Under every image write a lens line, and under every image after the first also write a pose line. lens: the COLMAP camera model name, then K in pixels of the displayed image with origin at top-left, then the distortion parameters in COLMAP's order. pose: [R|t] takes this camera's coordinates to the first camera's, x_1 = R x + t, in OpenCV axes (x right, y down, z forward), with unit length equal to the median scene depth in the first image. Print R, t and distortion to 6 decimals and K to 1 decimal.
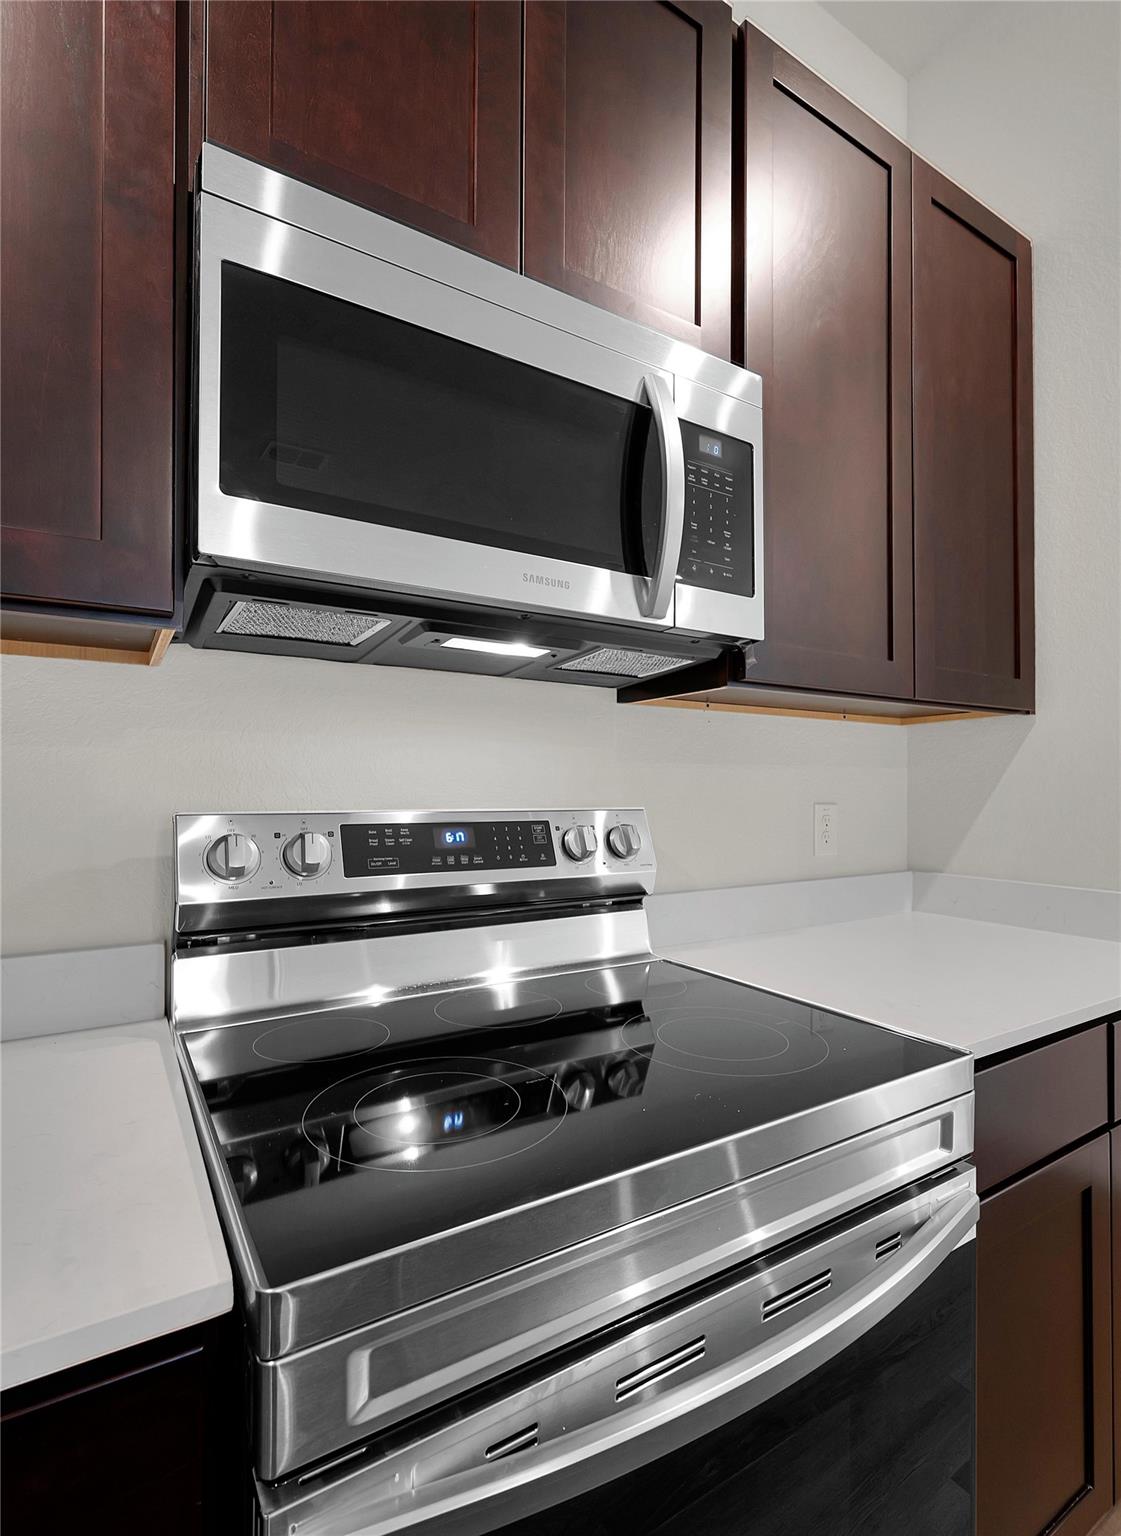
lens RADIAL K [[733.0, 0, 566.4], [0, 733.0, 802.7], [0, 0, 1]] dist [-0.000890, -0.000216]
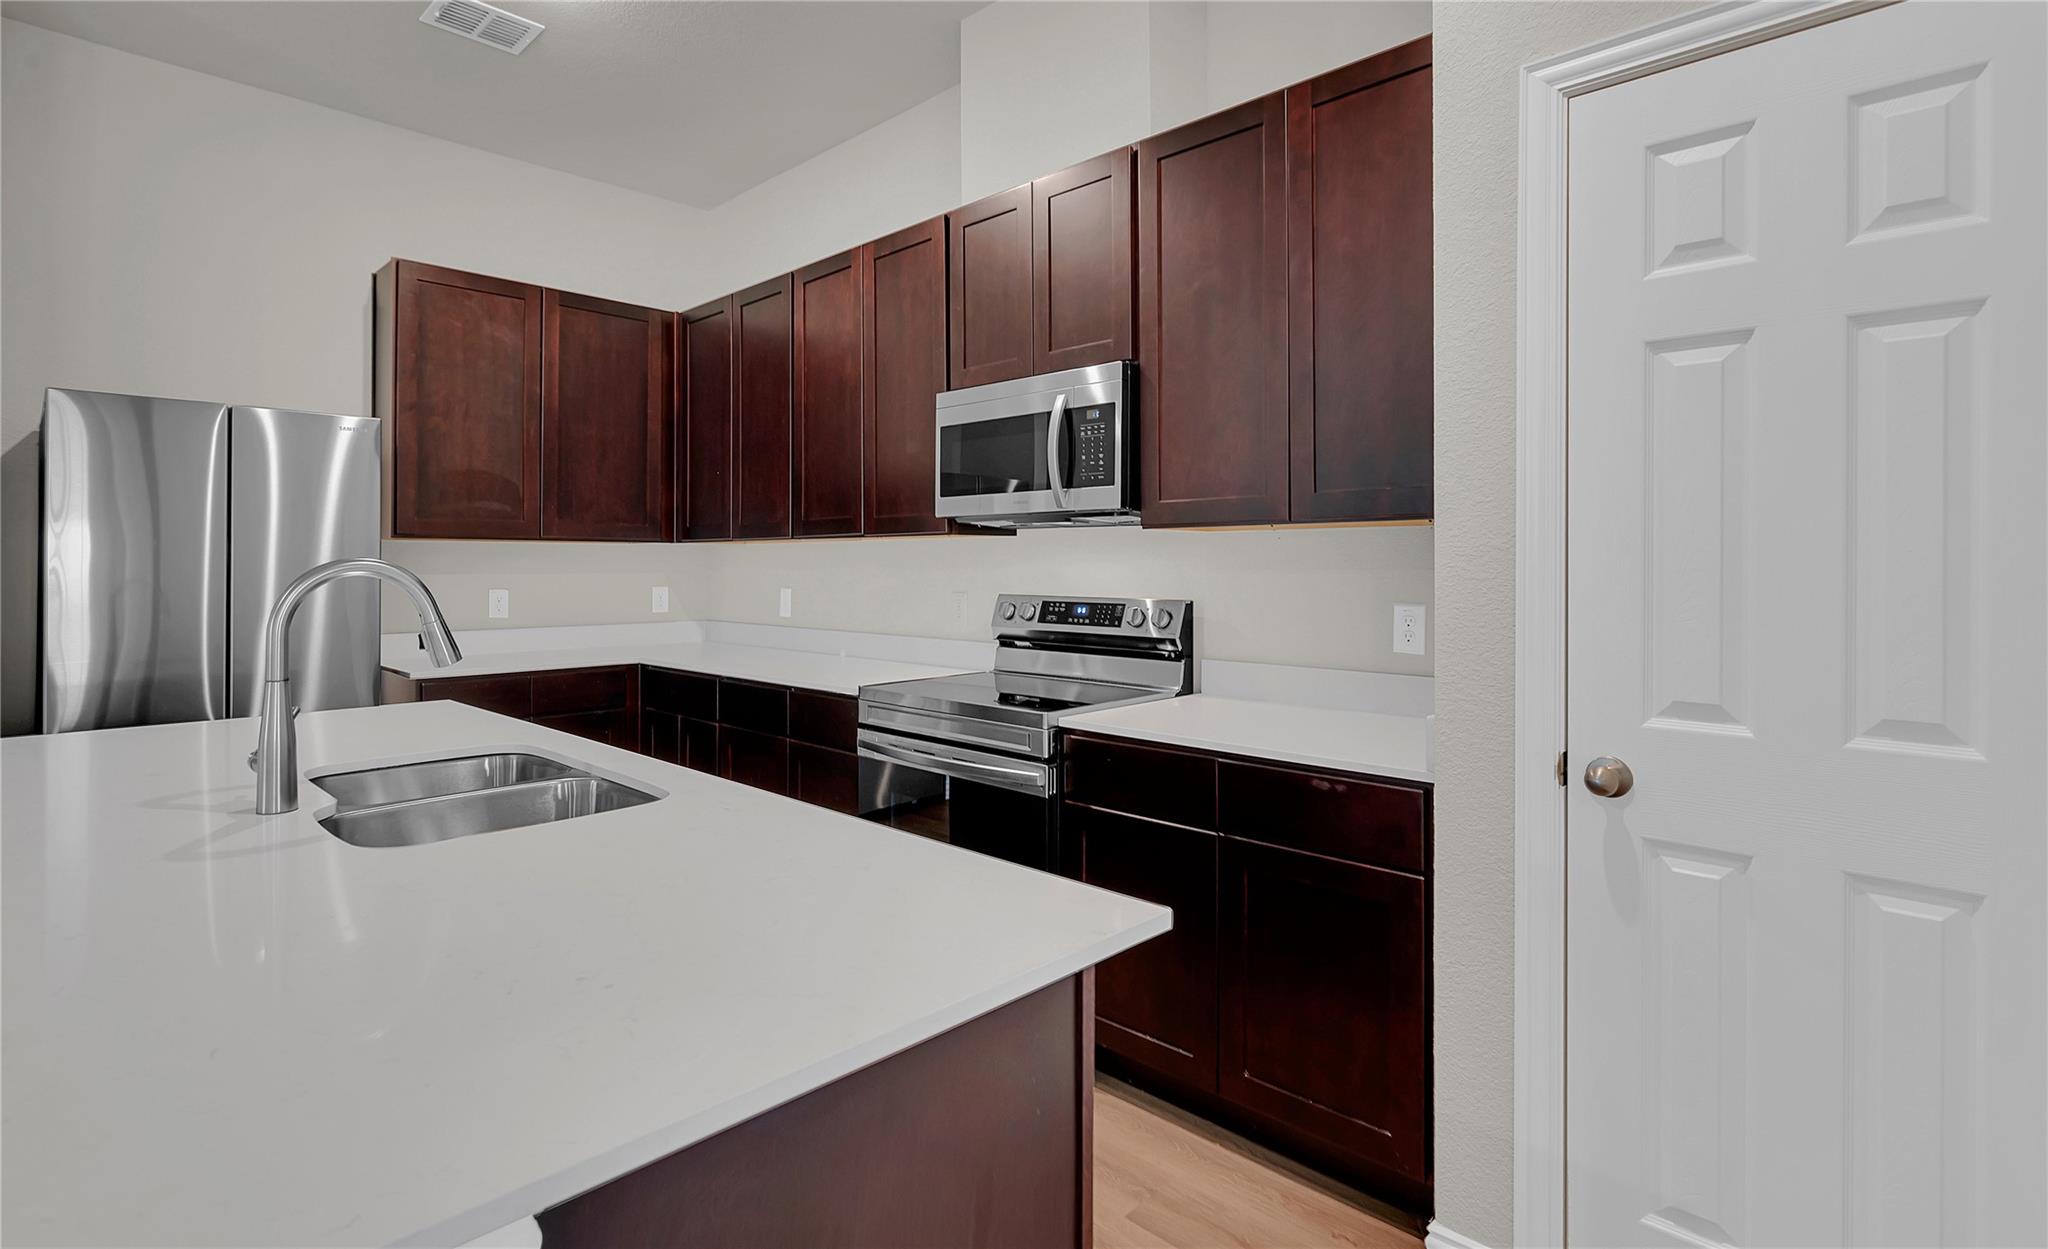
lens RADIAL K [[992.0, 0, 1025.9], [0, 992.0, 561.3], [0, 0, 1]] dist [-0.000445, 0.000013]
pose [[0.250650, 0.008344, -0.968042, 2.622984], [-0.001599, 0.999965, 0.008205, -0.114909], [0.968076, -0.000509, 0.250655, 0.168607]]
